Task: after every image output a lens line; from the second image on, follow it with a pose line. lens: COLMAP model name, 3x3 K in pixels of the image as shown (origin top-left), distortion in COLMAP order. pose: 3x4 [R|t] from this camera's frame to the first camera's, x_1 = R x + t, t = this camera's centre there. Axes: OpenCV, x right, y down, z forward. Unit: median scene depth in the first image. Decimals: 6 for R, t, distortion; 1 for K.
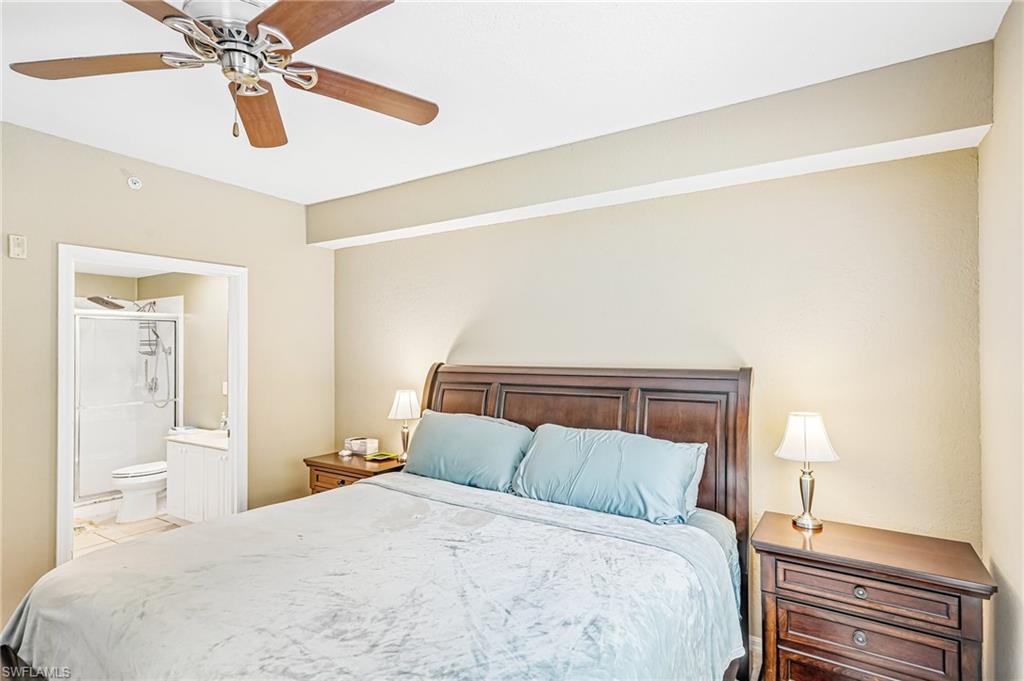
lens RADIAL K [[515.1, 0, 512.0], [0, 515.1, 340.5], [0, 0, 1]] dist [0.002335, 0.002020]
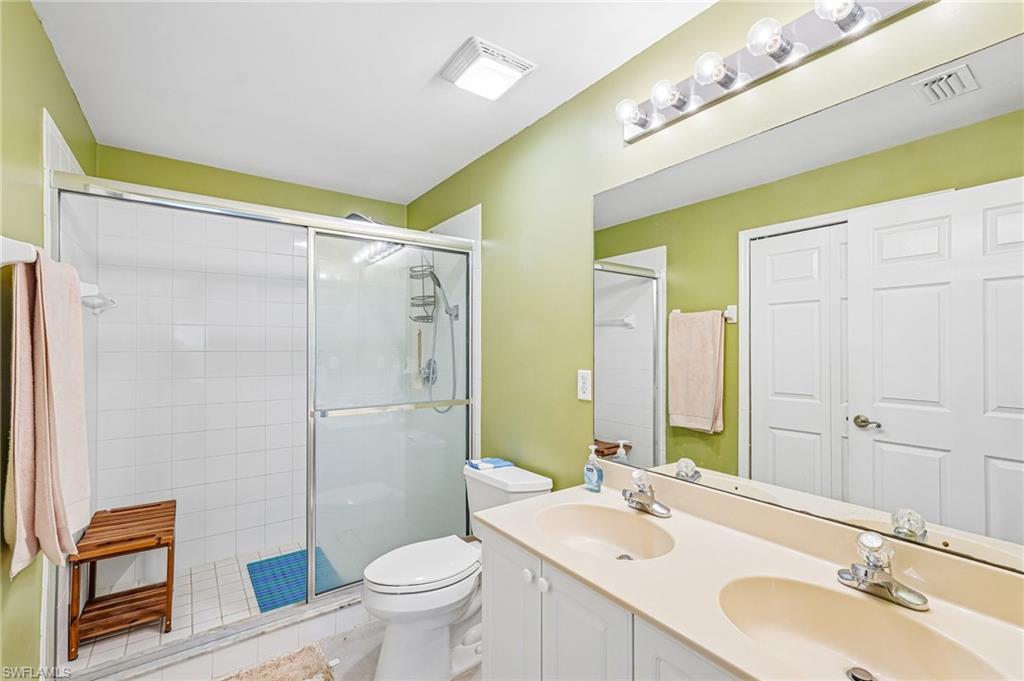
lens RADIAL K [[448.1, 0, 512.0], [0, 448.1, 340.5], [0, 0, 1]] dist [-0.013130, 0.008622]
pose [[0.927142, -0.000760, -0.374710, -0.426205], [0.000907, 1.000000, 0.000215, 0.050747], [0.374710, -0.000540, 0.927142, 0.573779]]
